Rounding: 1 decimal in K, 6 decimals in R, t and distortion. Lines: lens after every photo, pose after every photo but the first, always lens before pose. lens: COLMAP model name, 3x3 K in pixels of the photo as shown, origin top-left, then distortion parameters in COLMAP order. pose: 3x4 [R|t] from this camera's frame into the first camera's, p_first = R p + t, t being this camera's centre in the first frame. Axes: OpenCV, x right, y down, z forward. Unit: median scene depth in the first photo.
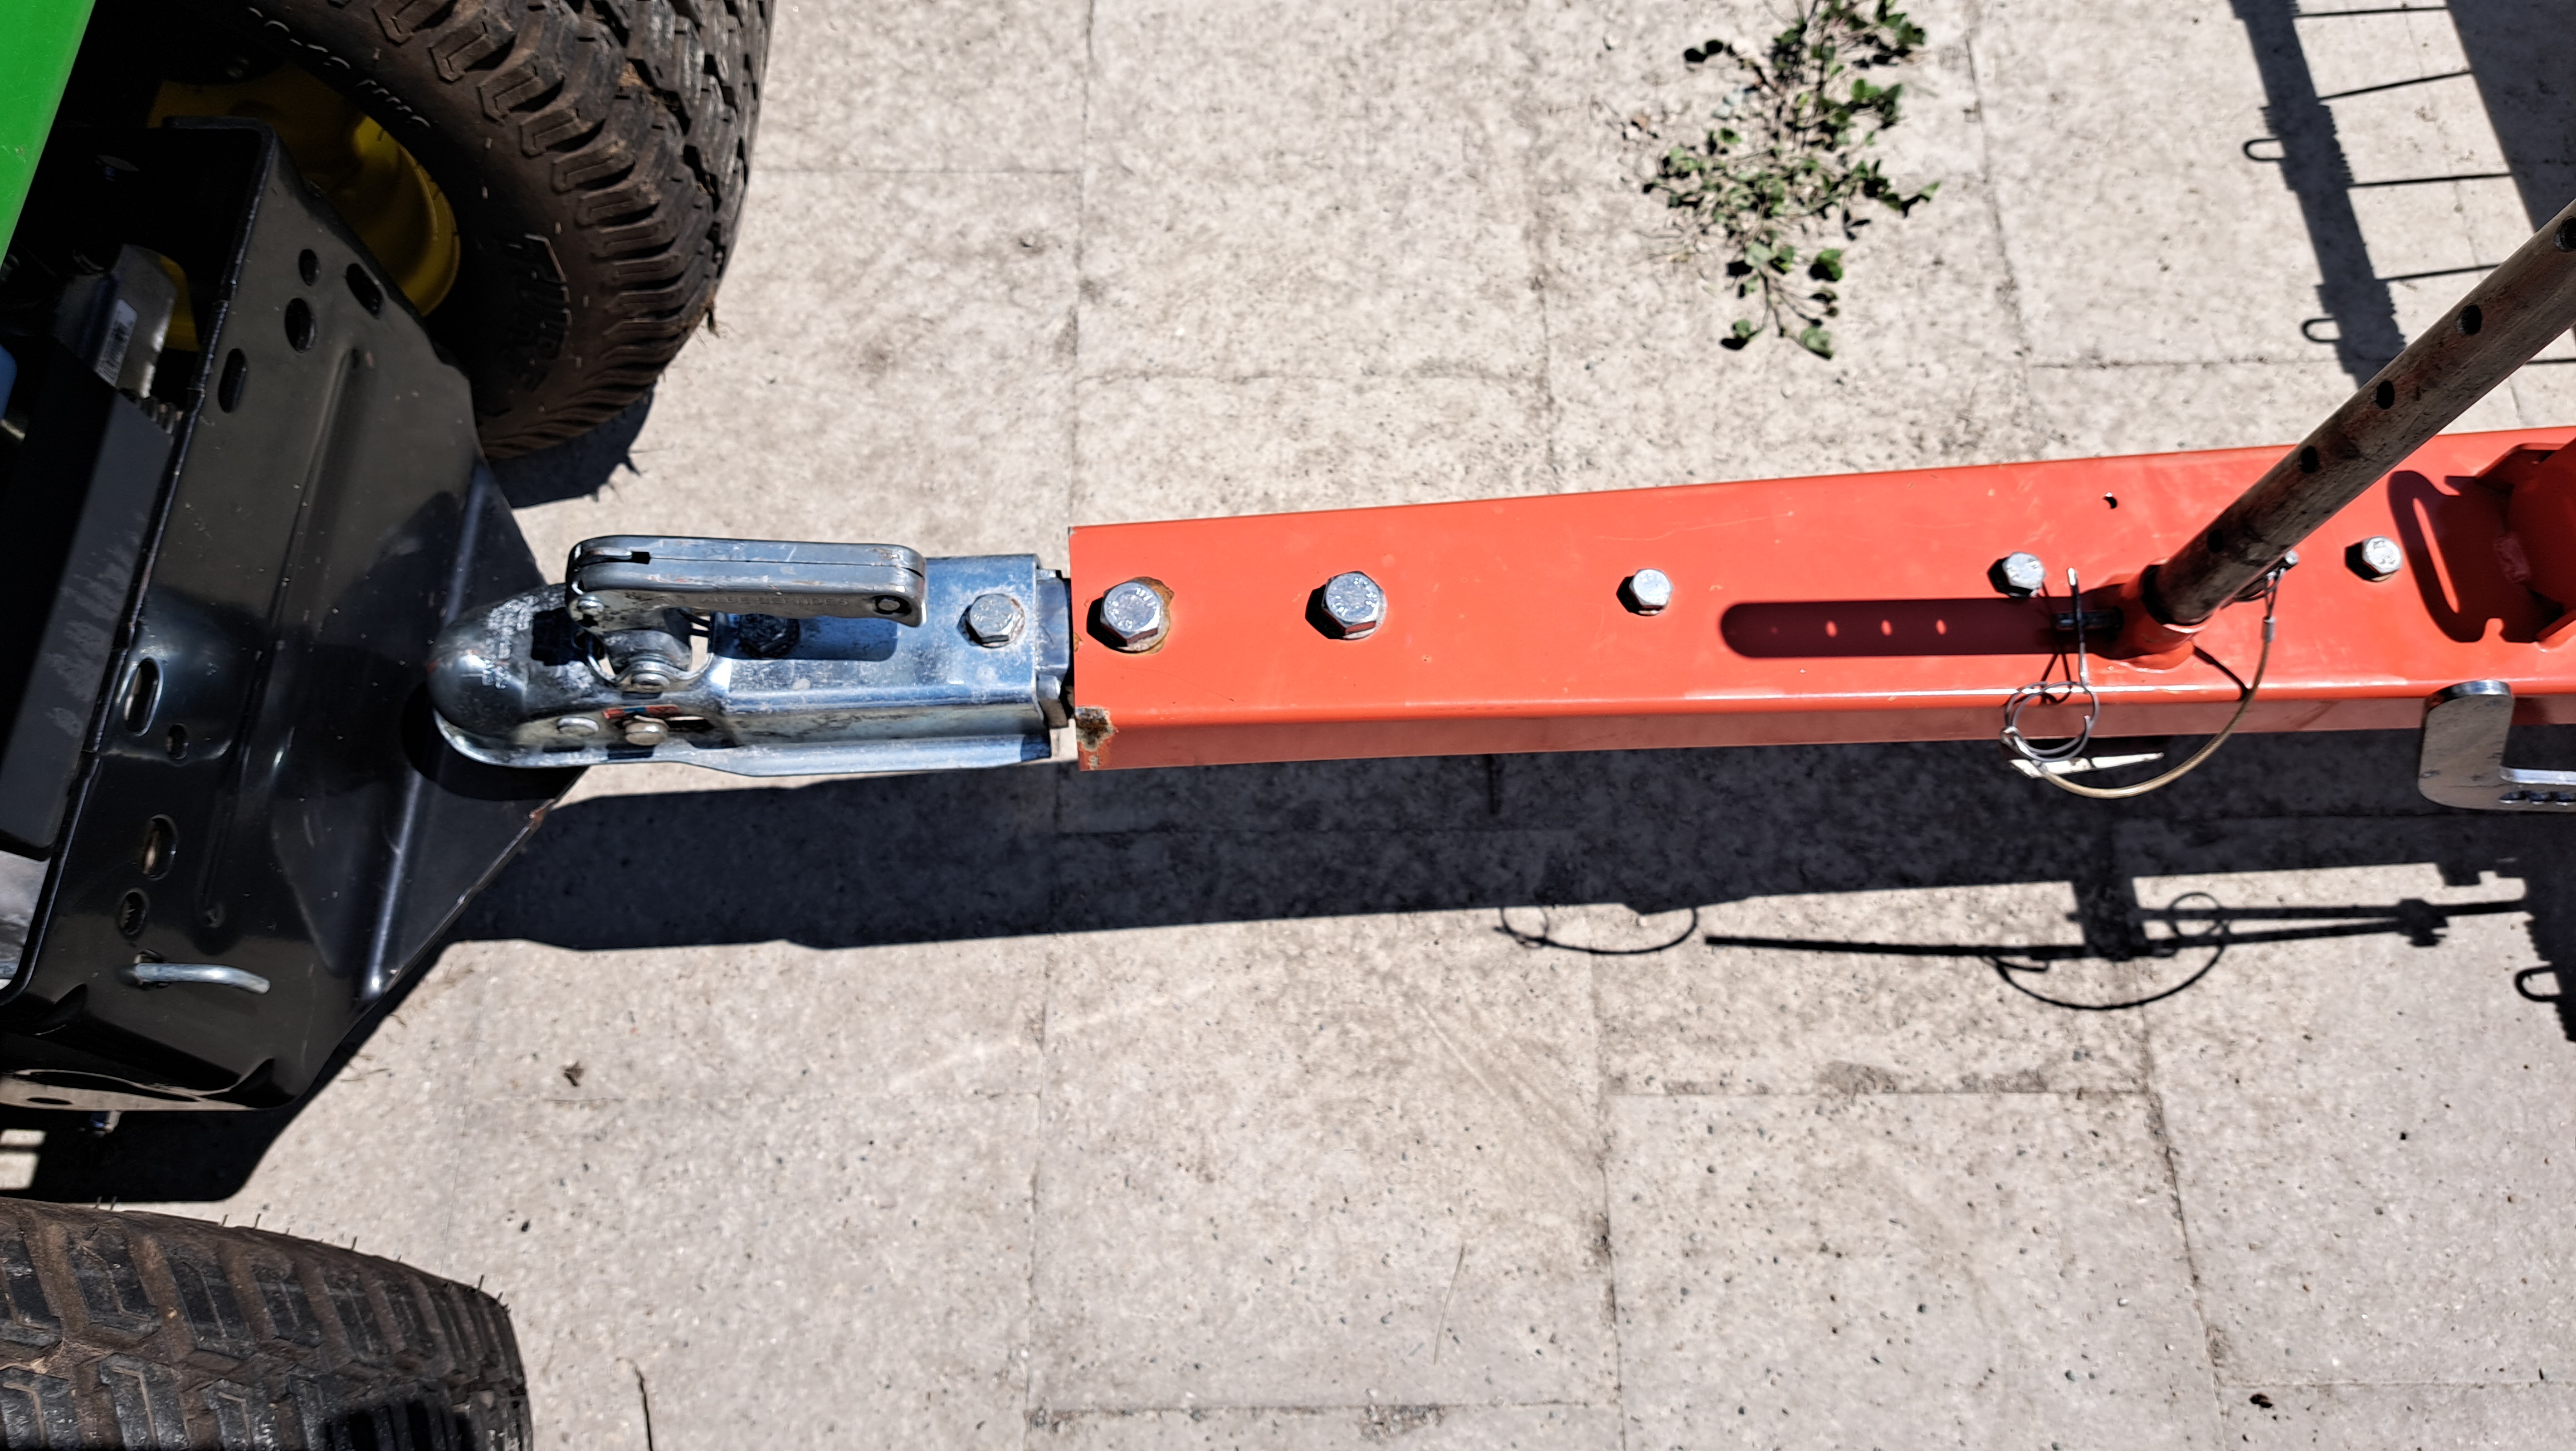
lens RADIAL K [[1856.5, 0, 1339.0], [0, 1856.5, 656.1], [0, 0, 1]] dist [0.082819, -0.103727]
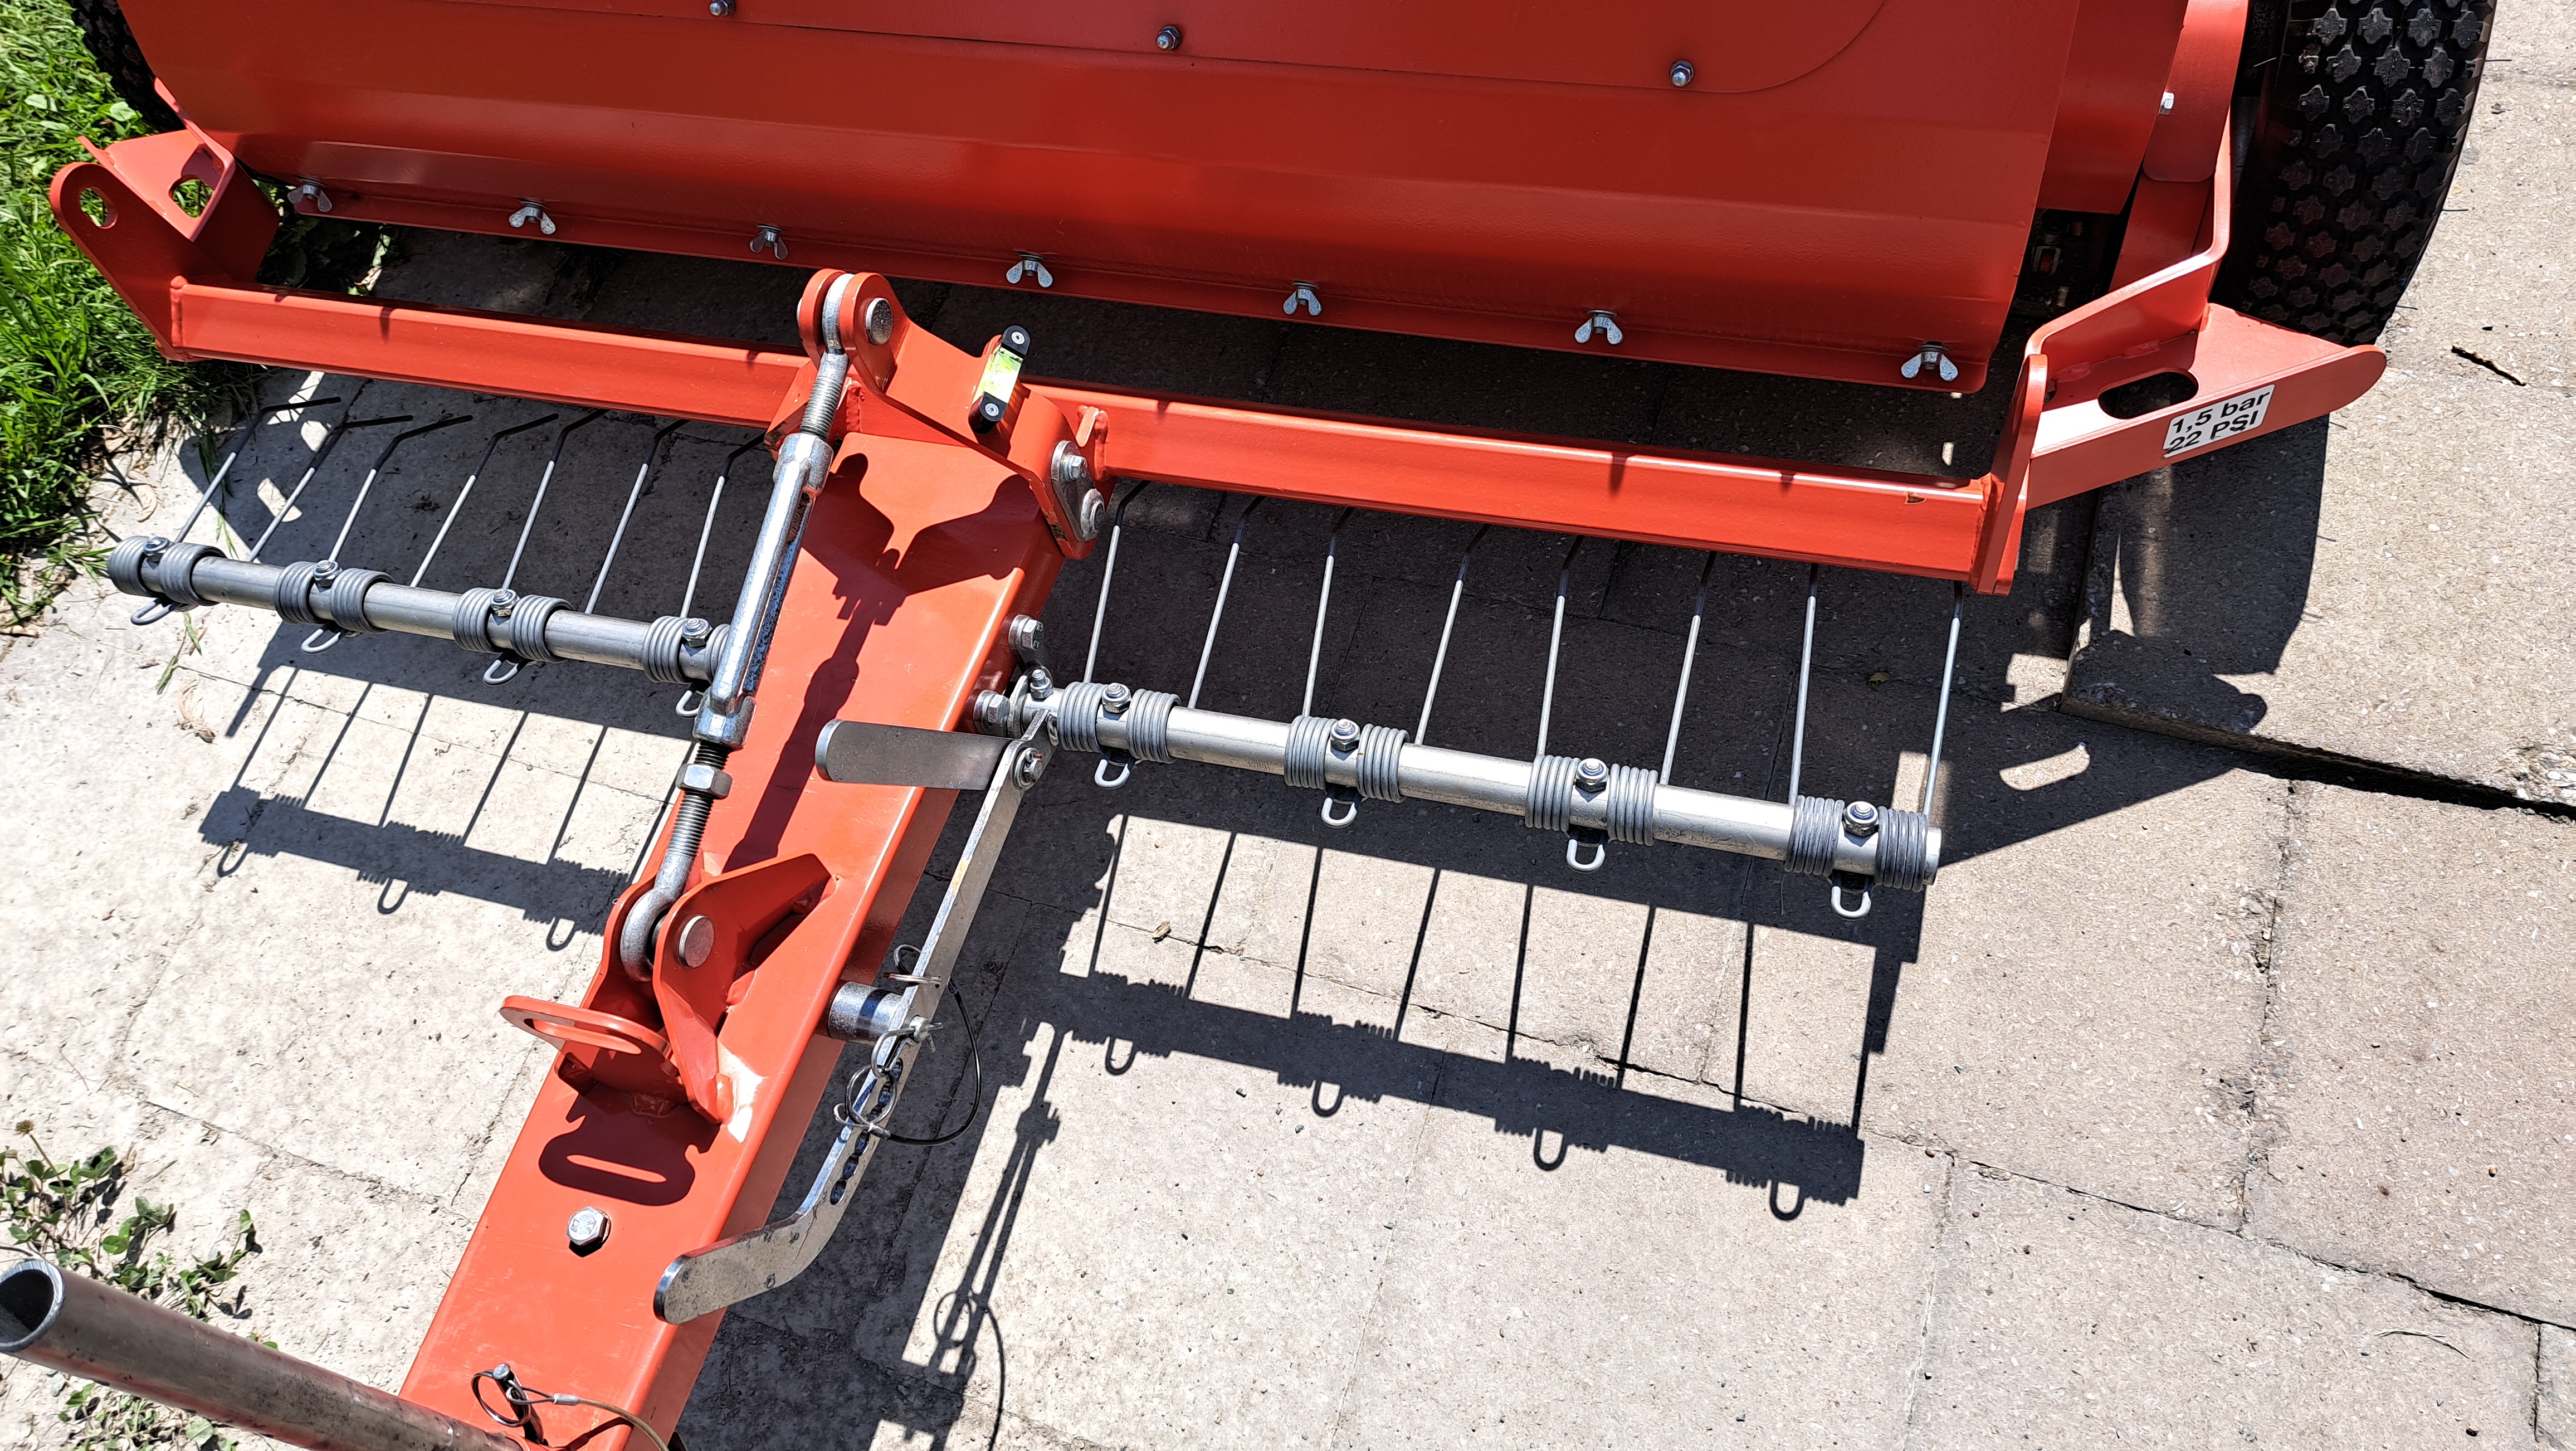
lens RADIAL K [[1826.5, 0, 1314.8], [0, 1826.5, 656.3], [0, 0, 1]] dist [0.043628, -0.037569]
pose [[0.325501, -0.857313, 0.398827, 0.427804], [0.919860, 0.384751, 0.076316, 0.101248], [-0.218875, 0.342024, 0.913845, -0.156551]]
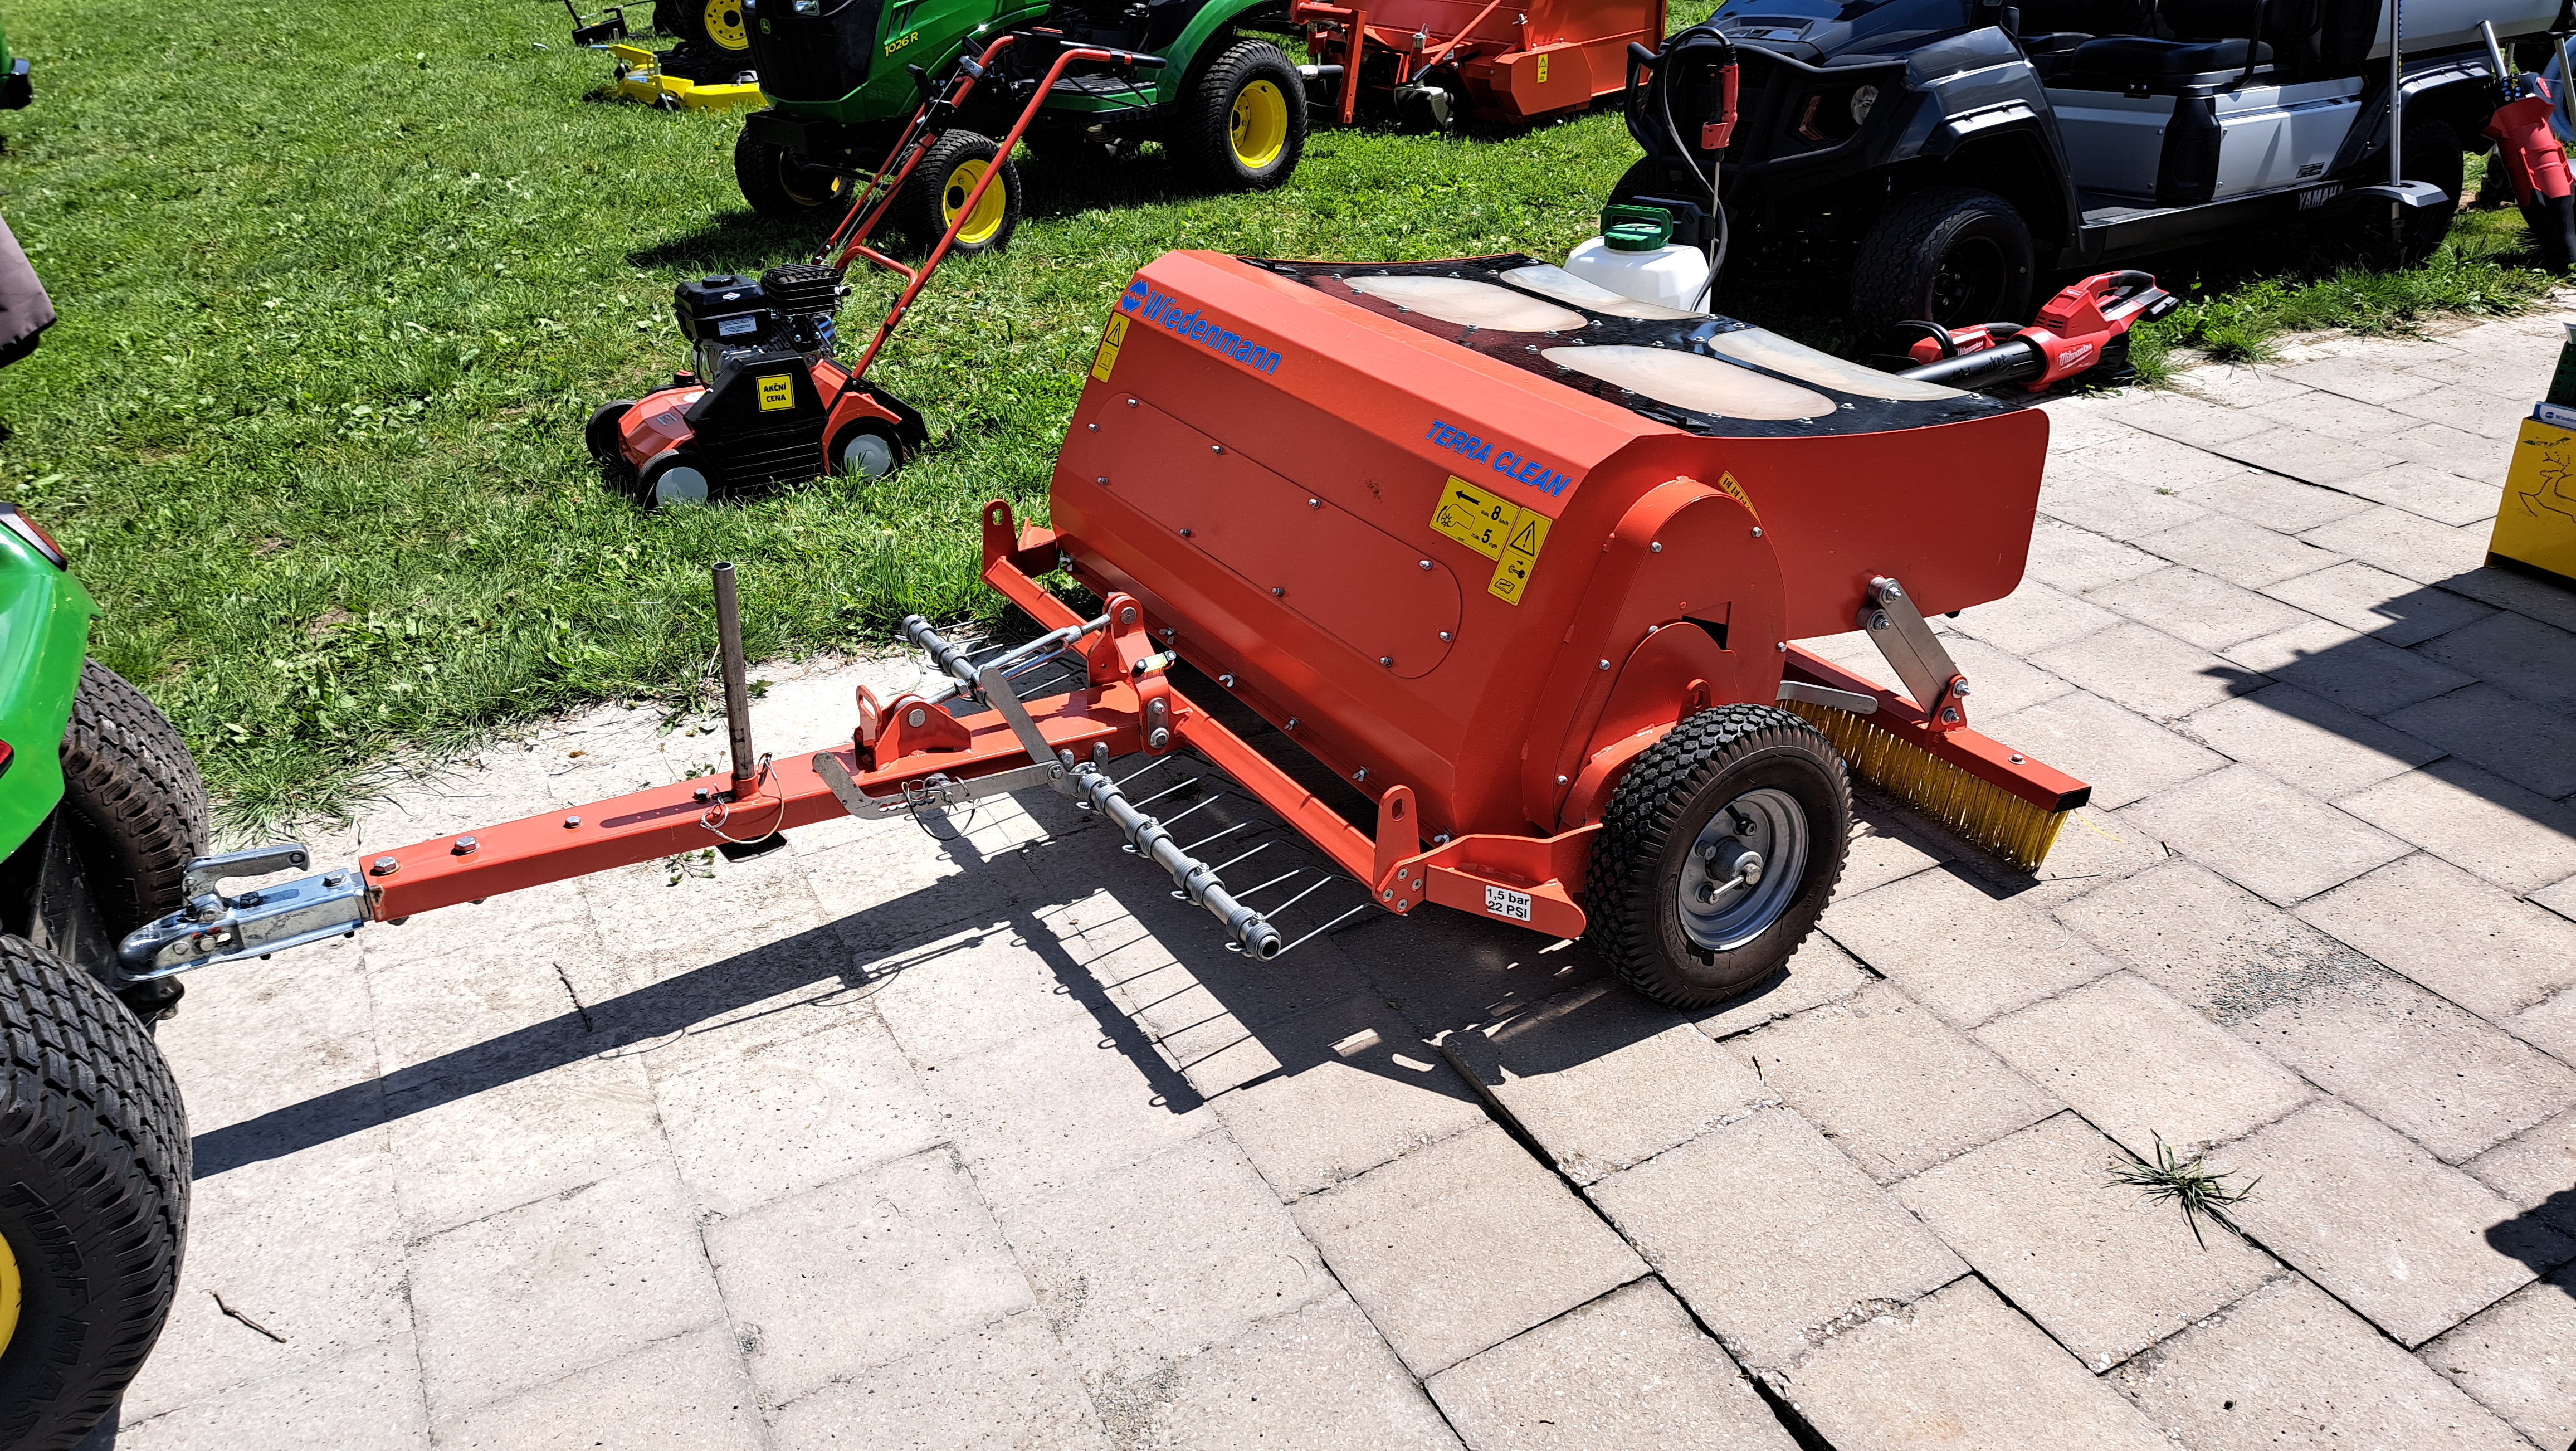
lens RADIAL K [[1826.5, 0, 1314.8], [0, 1826.5, 656.3], [0, 0, 1]] dist [0.043628, -0.037569]
pose [[0.884166, -0.238842, 0.401502, 0.074967], [0.442709, 0.702822, -0.556822, 1.467908], [-0.149192, 0.670072, 0.727149, -1.152687]]
